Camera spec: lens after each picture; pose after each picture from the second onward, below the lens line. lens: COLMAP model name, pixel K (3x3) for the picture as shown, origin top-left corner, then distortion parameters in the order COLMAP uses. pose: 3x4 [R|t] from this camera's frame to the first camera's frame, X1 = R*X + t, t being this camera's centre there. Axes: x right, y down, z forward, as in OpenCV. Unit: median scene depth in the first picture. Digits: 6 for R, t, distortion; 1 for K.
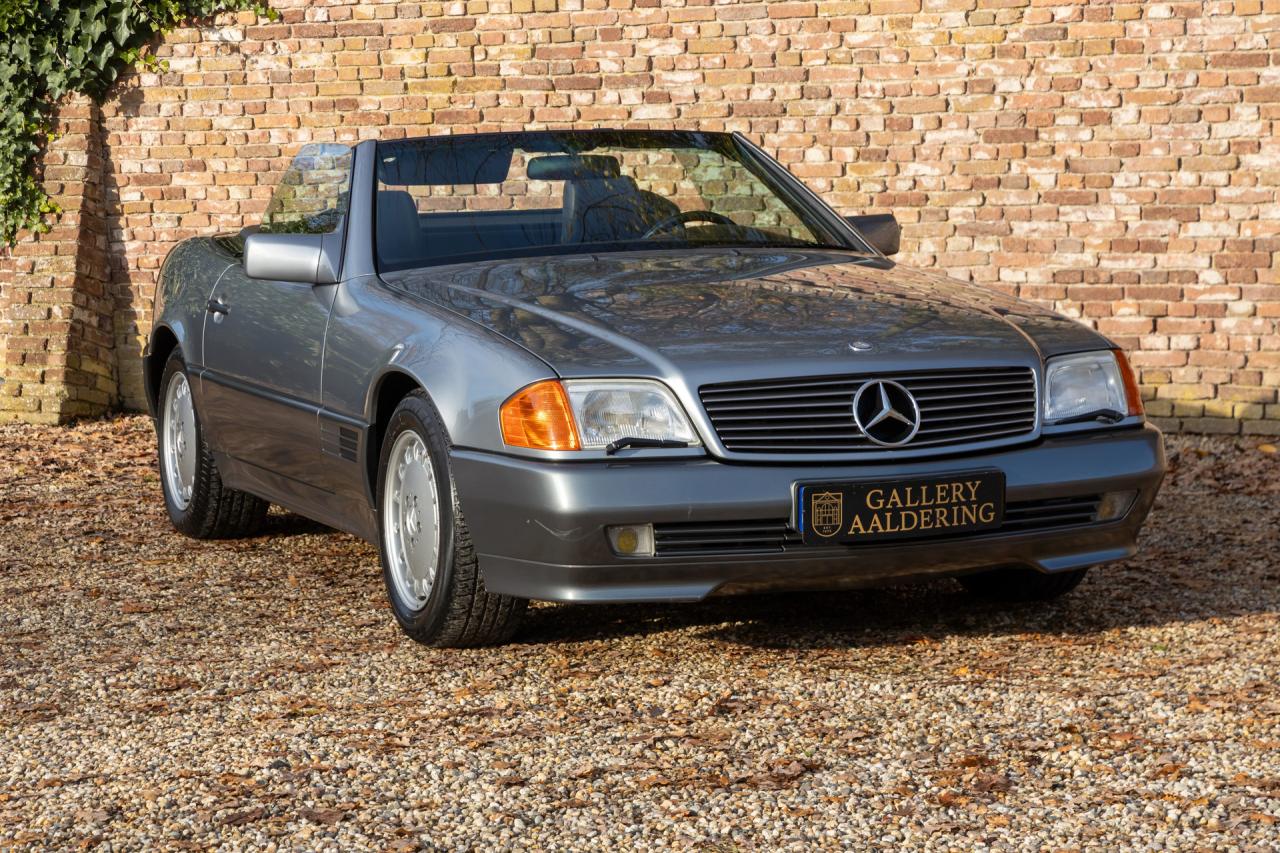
lens RADIAL K [[3320.2, 0, 640.0], [0, 3320.2, 426.5], [0, 0, 1]] dist [0.104495, -0.375432]
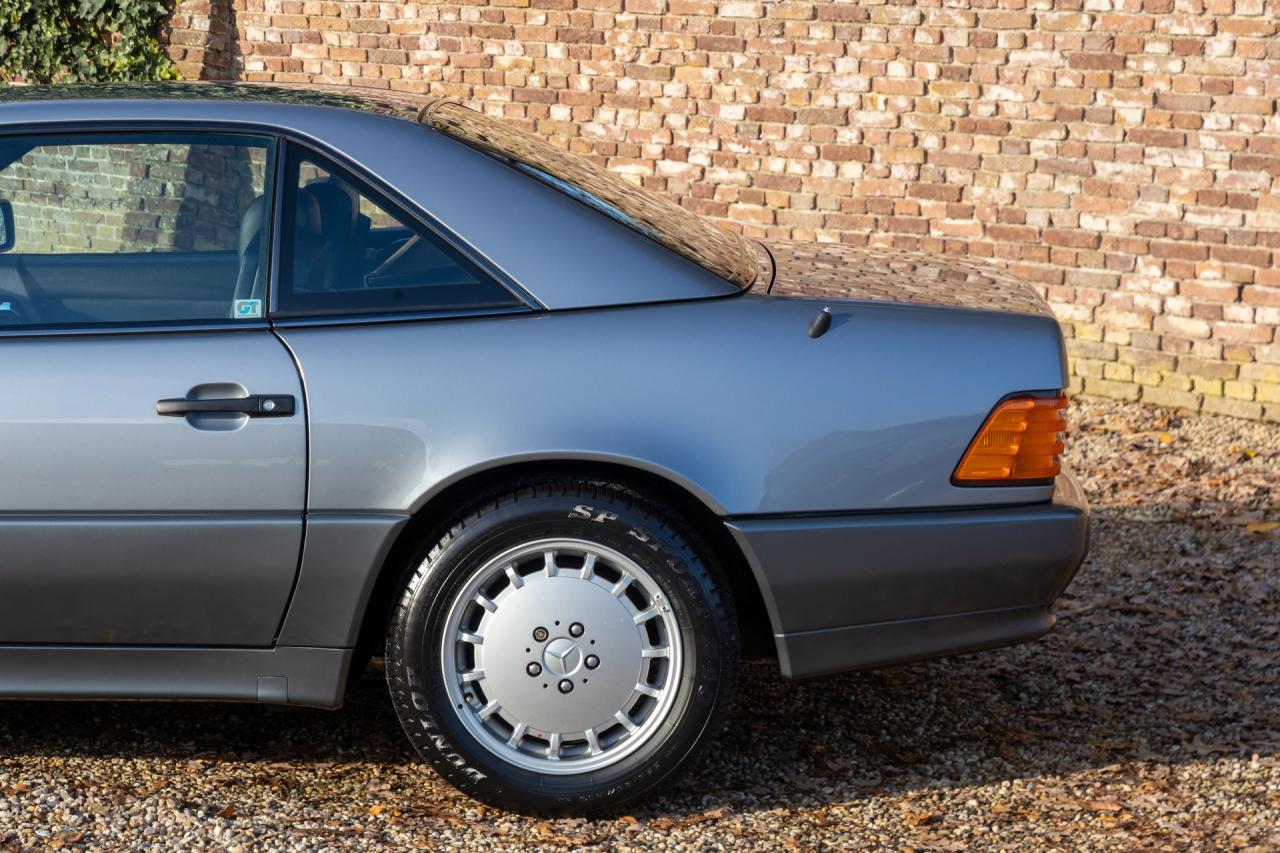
lens RADIAL K [[3278.7, 0, 611.4], [0, 3278.7, 426.4], [0, 0, 1]] dist [0.076393, 0.149226]
pose [[0.968906, 0.074393, -0.235979, 0.194028], [-0.058214, 0.995497, 0.074810, -0.048708], [0.240482, -0.058747, 0.968874, 0.134603]]
